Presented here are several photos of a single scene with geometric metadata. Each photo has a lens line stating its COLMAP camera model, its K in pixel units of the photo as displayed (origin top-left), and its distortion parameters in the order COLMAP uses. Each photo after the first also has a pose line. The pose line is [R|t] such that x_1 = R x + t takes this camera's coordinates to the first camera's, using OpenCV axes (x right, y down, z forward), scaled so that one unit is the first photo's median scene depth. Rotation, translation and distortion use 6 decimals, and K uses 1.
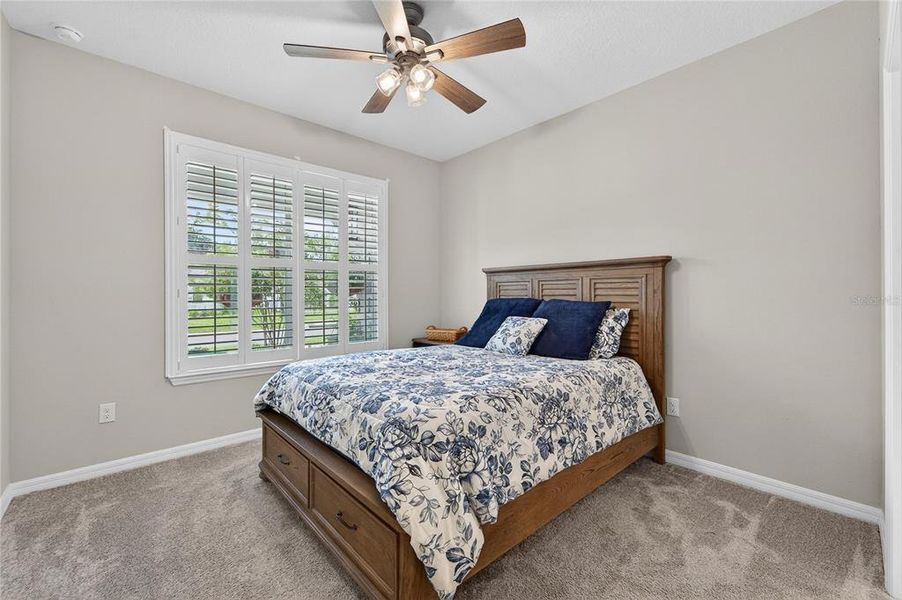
lens RADIAL K [[371.6, 0, 448.0], [0, 371.6, 297.1], [0, 0, 1]] dist [-0.013394, 0.000641]
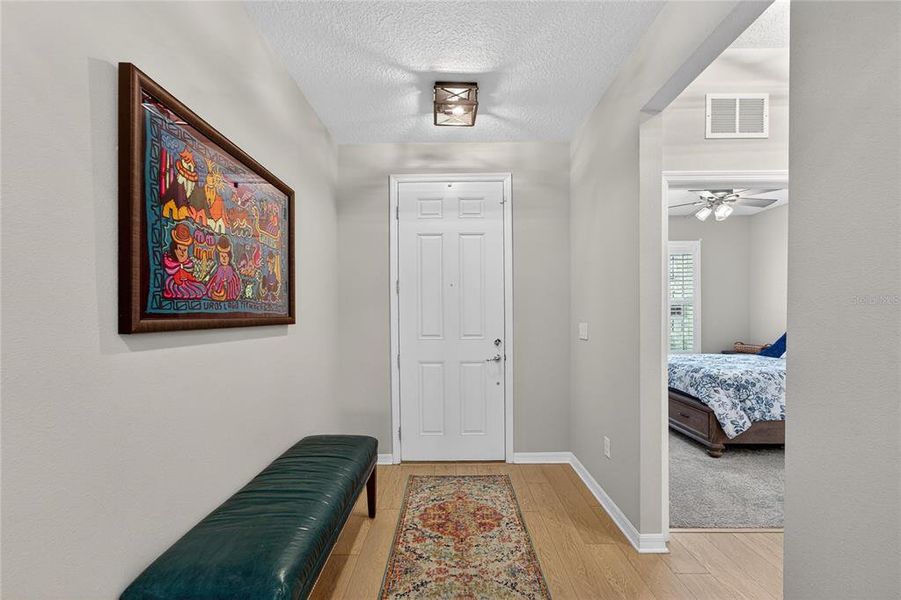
lens RADIAL K [[371.2, 0, 442.2], [0, 371.2, 310.5], [0, 0, 1]] dist [-0.013394, 0.000641]
pose [[0.723088, -0.004683, -0.690740, 0.287807], [0.000678, 0.999981, -0.006070, -0.086335], [0.690756, 0.003921, 0.723077, -2.076604]]
